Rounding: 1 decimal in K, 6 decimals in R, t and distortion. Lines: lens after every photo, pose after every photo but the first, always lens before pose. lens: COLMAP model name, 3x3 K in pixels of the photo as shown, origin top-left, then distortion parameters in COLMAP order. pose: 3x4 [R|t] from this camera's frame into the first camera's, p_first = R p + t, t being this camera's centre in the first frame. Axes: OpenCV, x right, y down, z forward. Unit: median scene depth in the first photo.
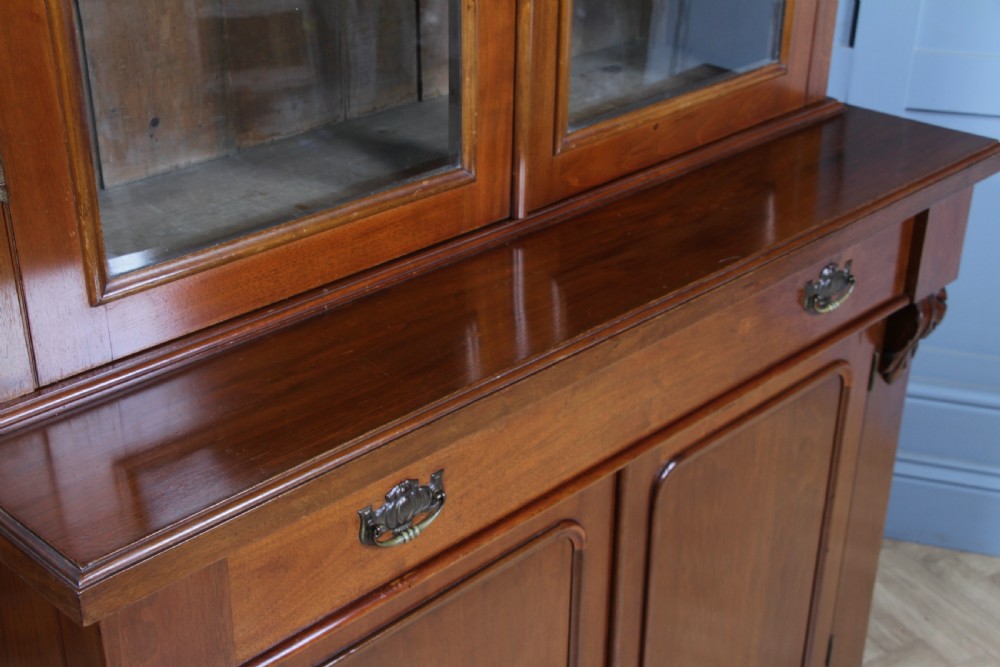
lens RADIAL K [[1381.9, 0, 500.0], [0, 1381.9, 333.5], [0, 0, 1]] dist [0.012315, 0.032933]
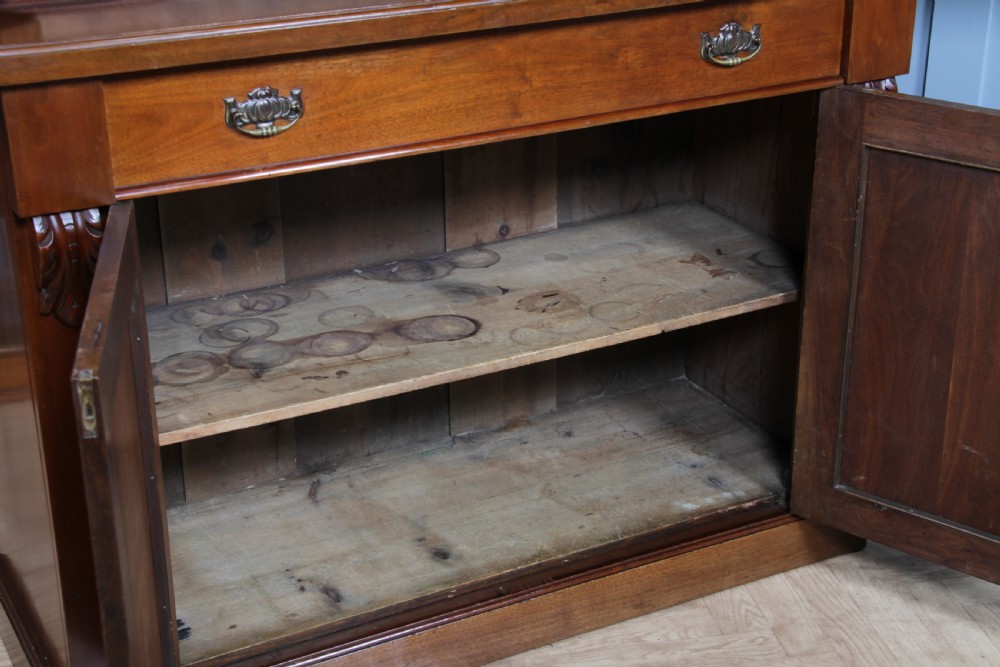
lens RADIAL K [[1656.2, 0, 500.0], [0, 1656.2, 333.5], [0, 0, 1]] dist [0.144384, 0.054063]
pose [[0.953657, 0.100685, -0.283551, 0.525906], [-0.117509, 0.992144, -0.042917, 0.320603], [0.277003, 0.074248, 0.957996, -0.402342]]
